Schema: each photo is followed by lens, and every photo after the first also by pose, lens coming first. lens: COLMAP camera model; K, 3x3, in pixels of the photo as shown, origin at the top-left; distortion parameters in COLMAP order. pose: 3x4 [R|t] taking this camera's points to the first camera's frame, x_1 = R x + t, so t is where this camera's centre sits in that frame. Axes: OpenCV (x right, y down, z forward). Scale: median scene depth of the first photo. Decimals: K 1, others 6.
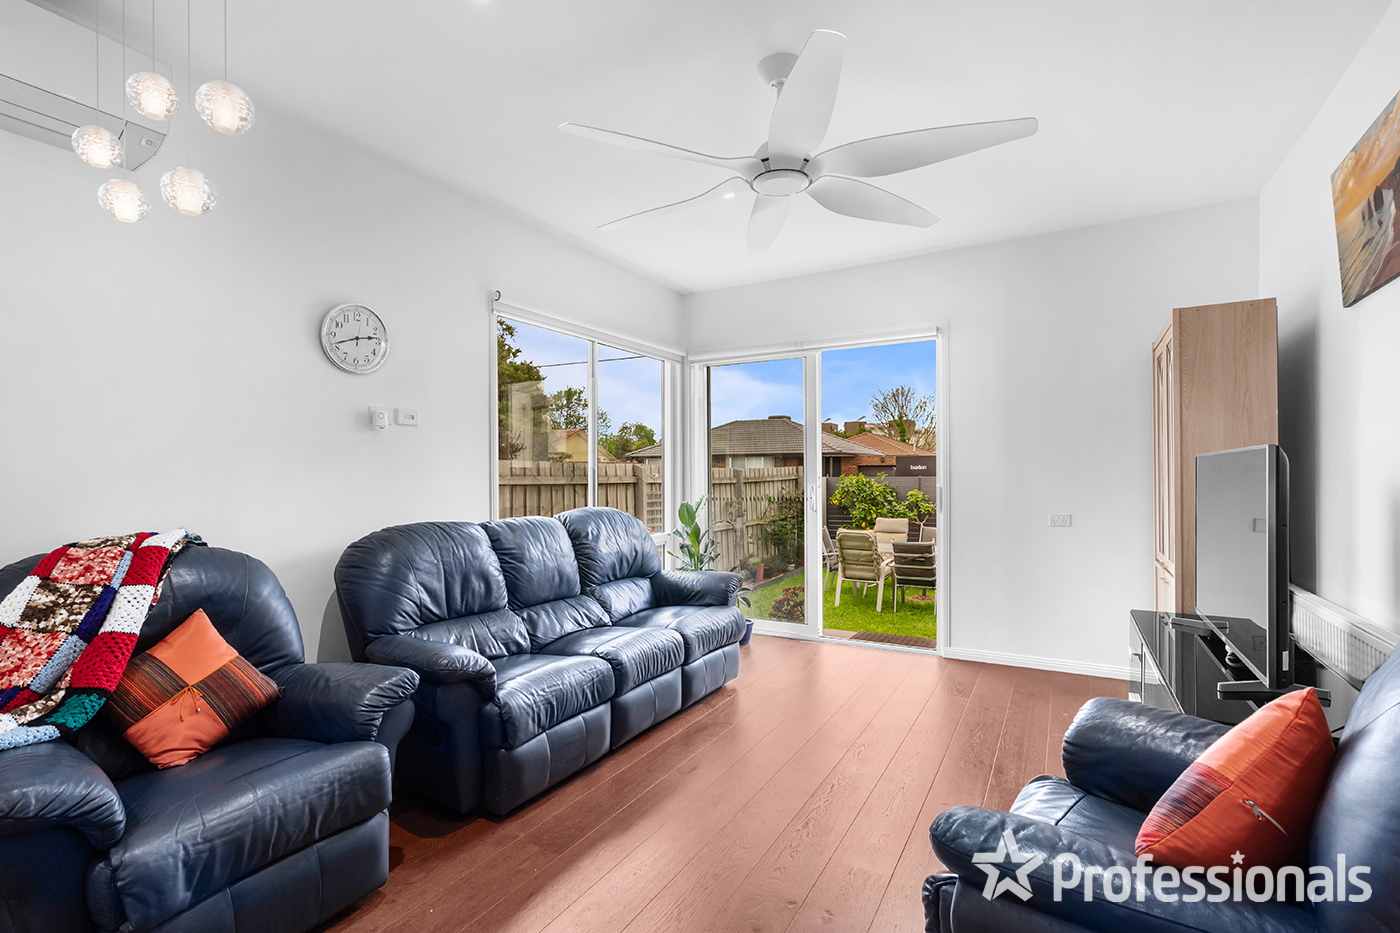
lens RADIAL K [[647.6, 0, 697.3], [0, 647.6, 472.4], [0, 0, 1]] dist [-0.001946, 0.000114]
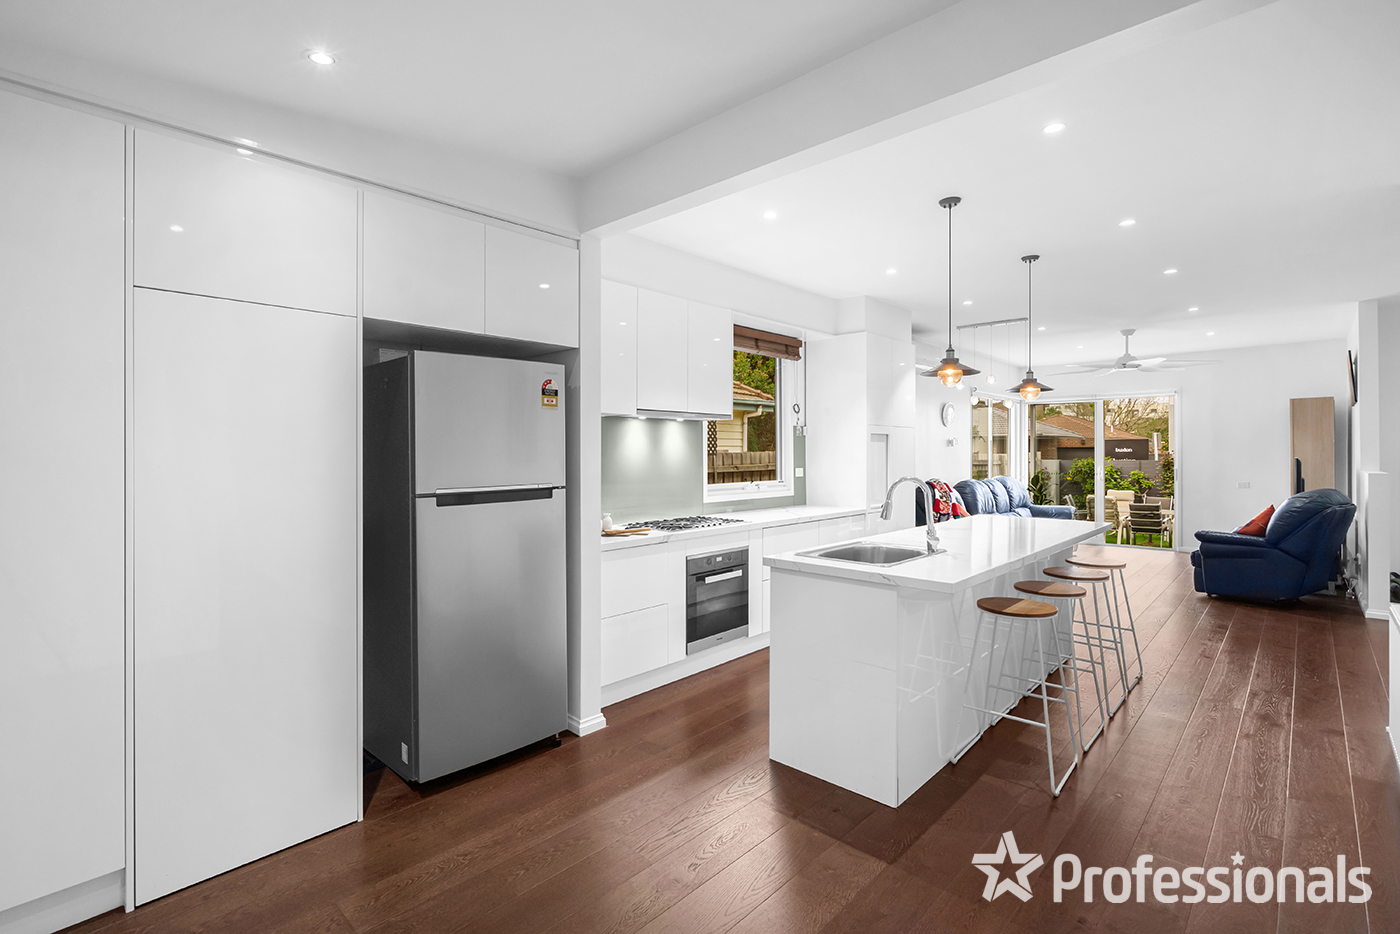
lens RADIAL K [[647.6, 0, 700.7], [0, 647.6, 456.4], [0, 0, 1]] dist [-0.001946, 0.000114]
pose [[0.974049, 0.006046, -0.226258, -0.335585], [-0.003891, 0.999943, 0.009967, -0.016071], [0.226305, -0.008828, 0.974016, -0.712763]]
